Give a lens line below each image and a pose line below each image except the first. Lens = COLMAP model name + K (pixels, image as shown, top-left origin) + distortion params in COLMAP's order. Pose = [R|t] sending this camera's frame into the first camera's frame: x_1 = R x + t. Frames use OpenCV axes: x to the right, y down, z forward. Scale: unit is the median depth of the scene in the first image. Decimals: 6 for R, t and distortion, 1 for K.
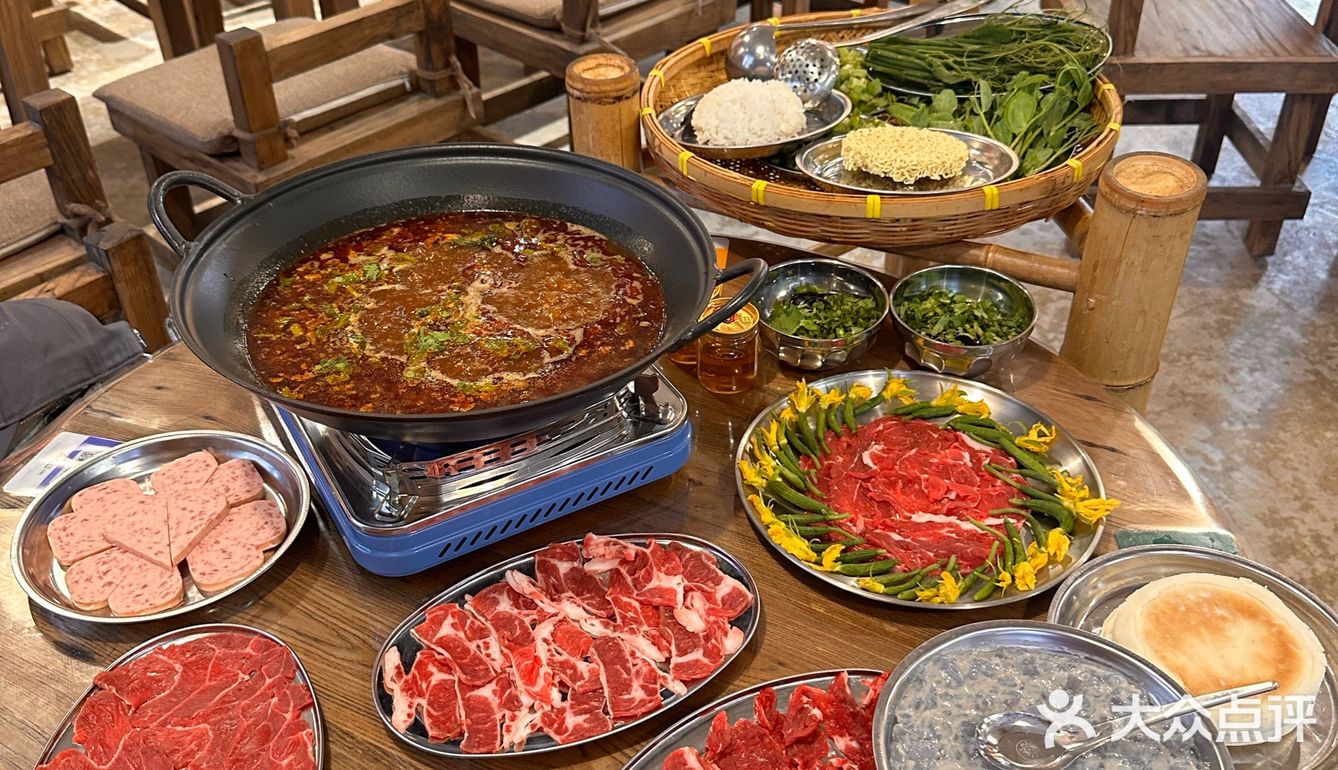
lens RADIAL K [[1245.5, 0, 680.1], [0, 1245.5, 389.3], [0, 0, 1]] dist [0.176829, -0.422546]
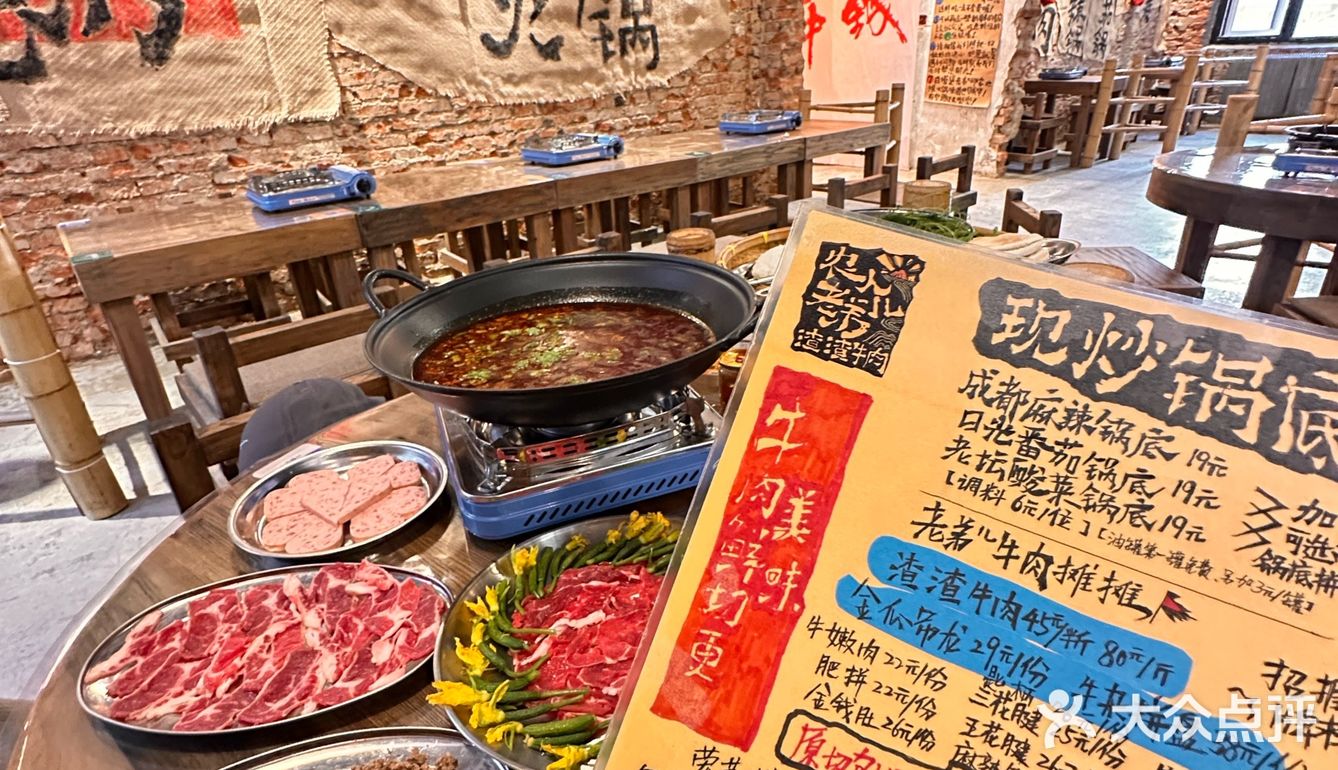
lens RADIAL K [[710.5, 0, 670.2], [0, 710.5, 383.6], [0, 0, 1]] dist [-0.008760, 0.002090]
pose [[0.988919, 0.013032, -0.147882, 0.049423], [-0.042442, 0.979381, -0.197512, 0.106812], [0.142259, 0.201600, 0.969082, 0.242082]]
